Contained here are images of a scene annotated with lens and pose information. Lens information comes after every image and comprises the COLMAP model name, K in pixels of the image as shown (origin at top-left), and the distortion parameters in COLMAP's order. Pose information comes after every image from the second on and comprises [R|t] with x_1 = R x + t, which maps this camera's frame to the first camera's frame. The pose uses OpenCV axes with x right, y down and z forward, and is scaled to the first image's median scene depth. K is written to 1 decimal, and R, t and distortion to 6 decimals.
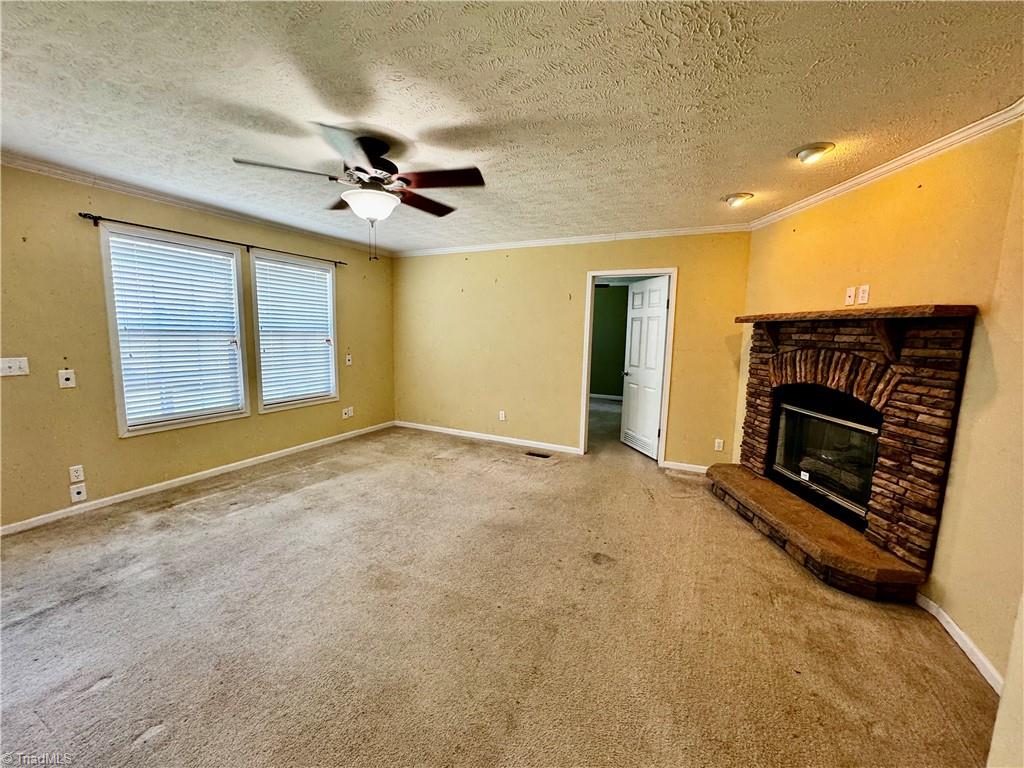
lens RADIAL K [[406.8, 0, 512.1], [0, 406.8, 386.5], [0, 0, 1]] dist [-0.003025, 0.000225]
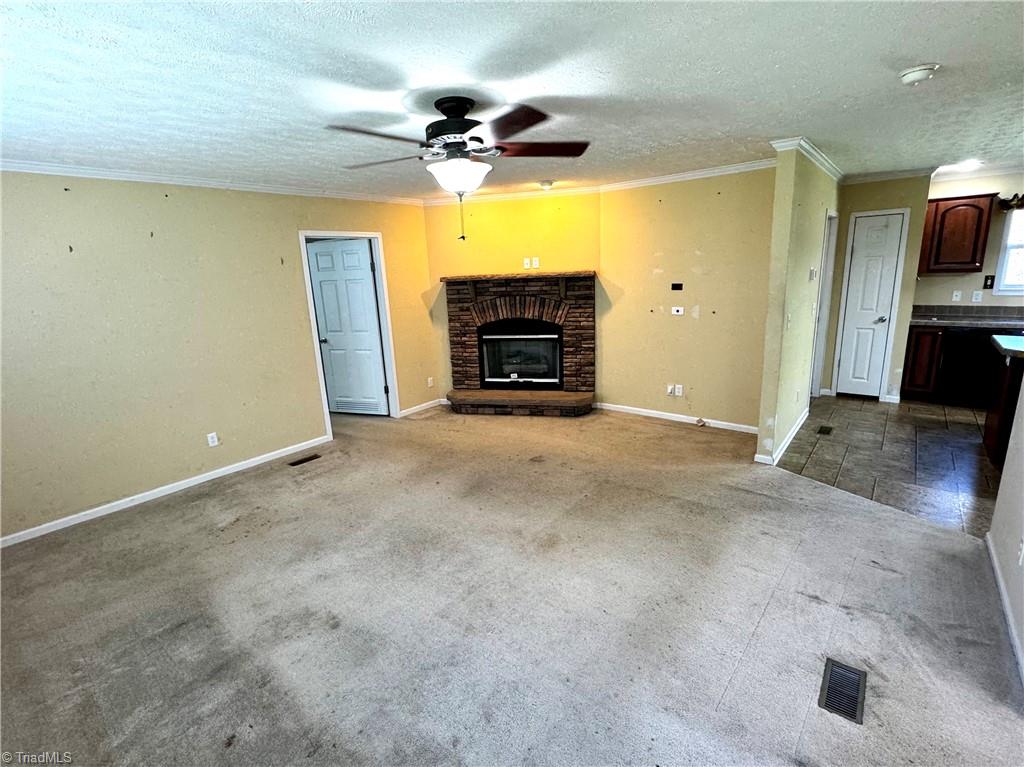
lens RADIAL K [[482.4, 0, 510.9], [0, 482.4, 381.9], [0, 0, 1]] dist [-0.001522, -0.000468]
pose [[0.219213, -0.255112, 0.941734, -1.150690], [0.180291, 0.959181, 0.217871, -0.185893], [-0.958875, 0.122026, 0.256259, 0.561803]]
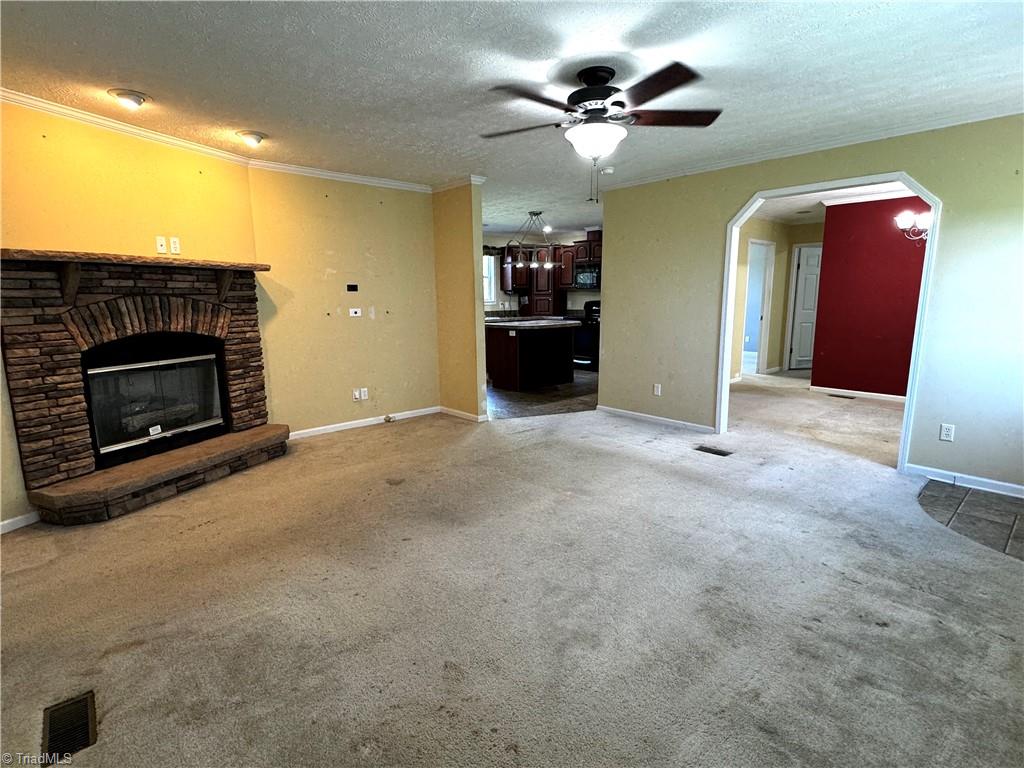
lens RADIAL K [[511.8, 0, 511.9], [0, 511.8, 383.0], [0, 0, 1]] dist [0.001382, 0.000154]
pose [[-0.929750, -0.074506, 0.360575, -0.516158], [0.040617, 0.952580, 0.301564, -0.229165], [-0.365945, 0.295025, -0.882635, 1.835319]]
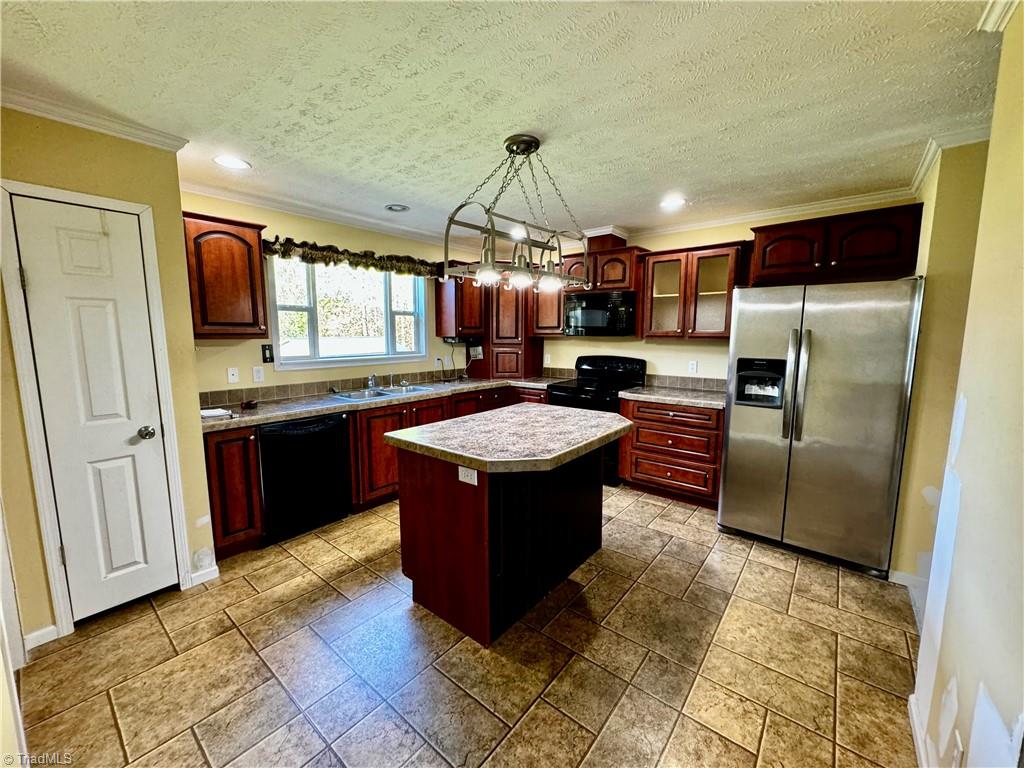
lens RADIAL K [[406.8, 0, 510.9], [0, 406.8, 383.1], [0, 0, 1]] dist [-0.003025, 0.000225]
pose [[-0.973830, -0.051208, 0.221435, 0.181536], [0.007822, 0.966158, 0.257832, -0.025591], [-0.227144, 0.252817, -0.940473, 0.154679]]
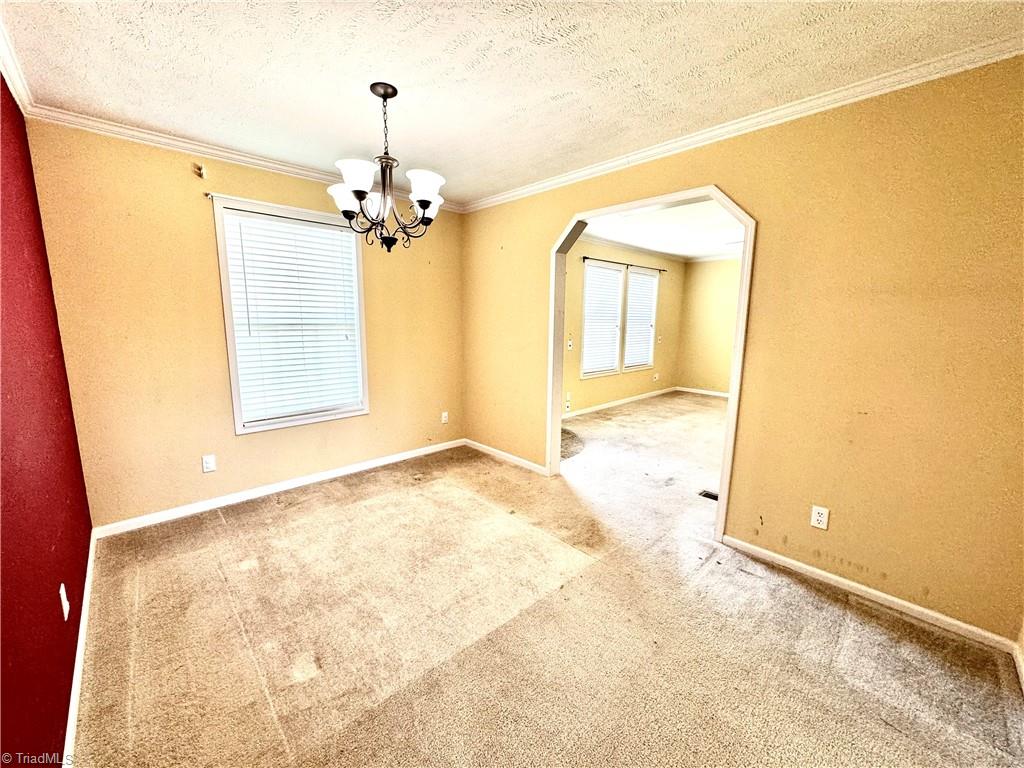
lens RADIAL K [[406.8, 0, 512.2], [0, 406.8, 382.6], [0, 0, 1]] dist [-0.003025, 0.000225]
pose [[0.941760, 0.038735, -0.334049, -0.729658], [-0.034169, 0.999225, 0.019538, 0.130243], [0.334546, -0.006986, 0.942353, -0.882317]]
